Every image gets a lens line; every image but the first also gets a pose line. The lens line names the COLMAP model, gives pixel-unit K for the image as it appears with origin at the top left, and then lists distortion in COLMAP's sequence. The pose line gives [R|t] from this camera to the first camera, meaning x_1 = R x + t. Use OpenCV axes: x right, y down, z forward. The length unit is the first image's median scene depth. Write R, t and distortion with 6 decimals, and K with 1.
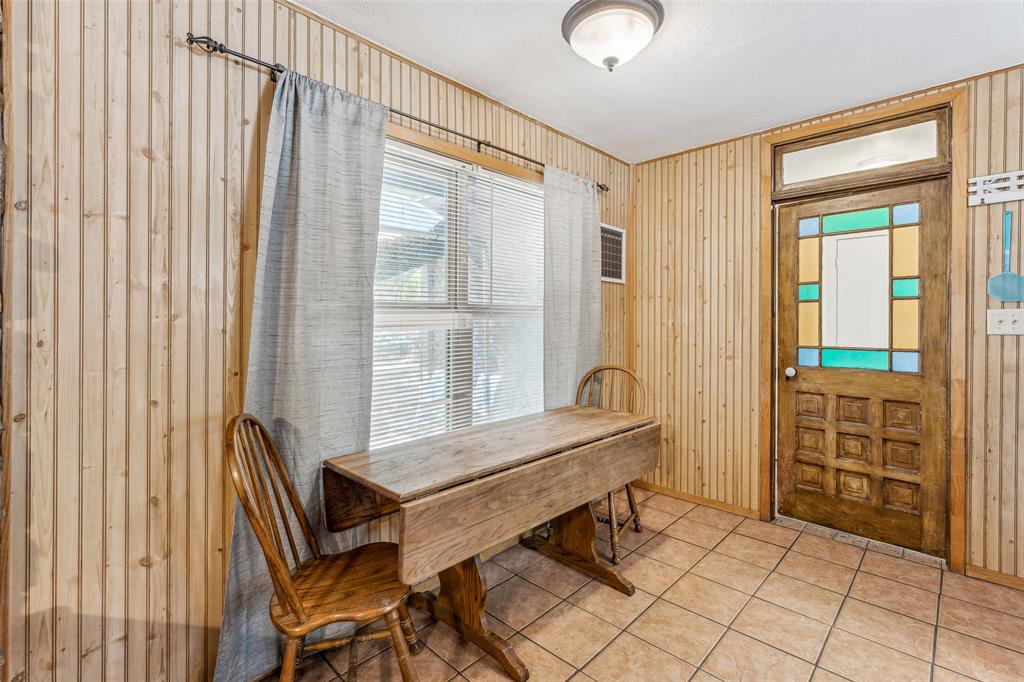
lens RADIAL K [[460.0, 0, 545.8], [0, 460.0, 320.5], [0, 0, 1]] dist [-0.001540, 0.000001]
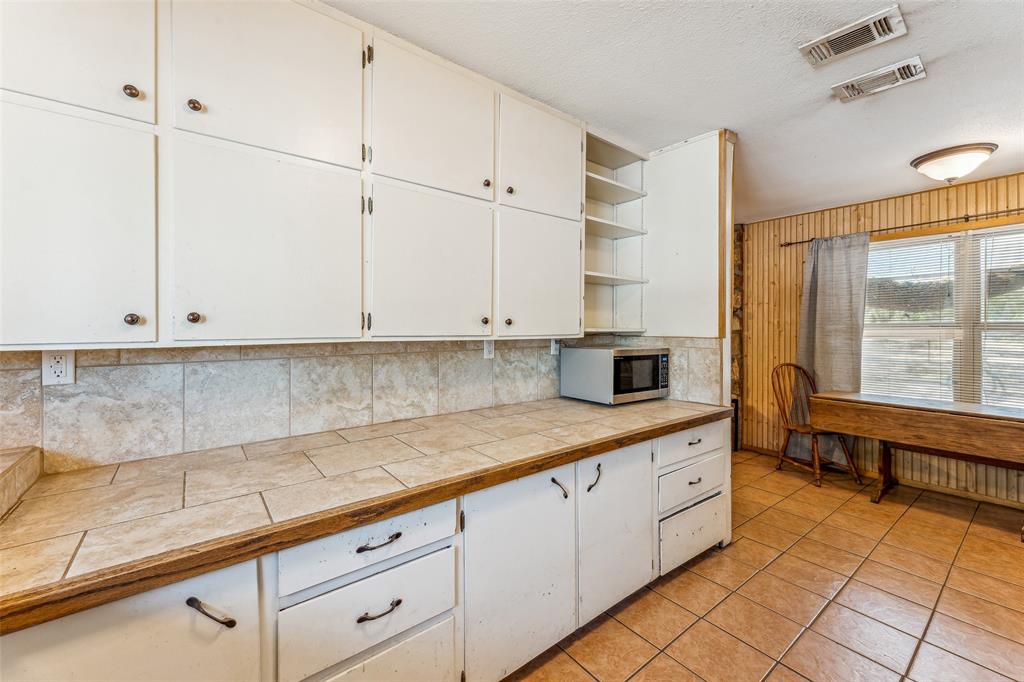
lens RADIAL K [[407.5, 0, 505.9], [0, 407.5, 332.9], [0, 0, 1]] dist [0.000691, 0.000205]
pose [[-0.178898, 0.011837, -0.983796, 2.401204], [0.001114, 0.999929, 0.011829, -0.034244], [0.983867, 0.001021, -0.178899, -0.392270]]
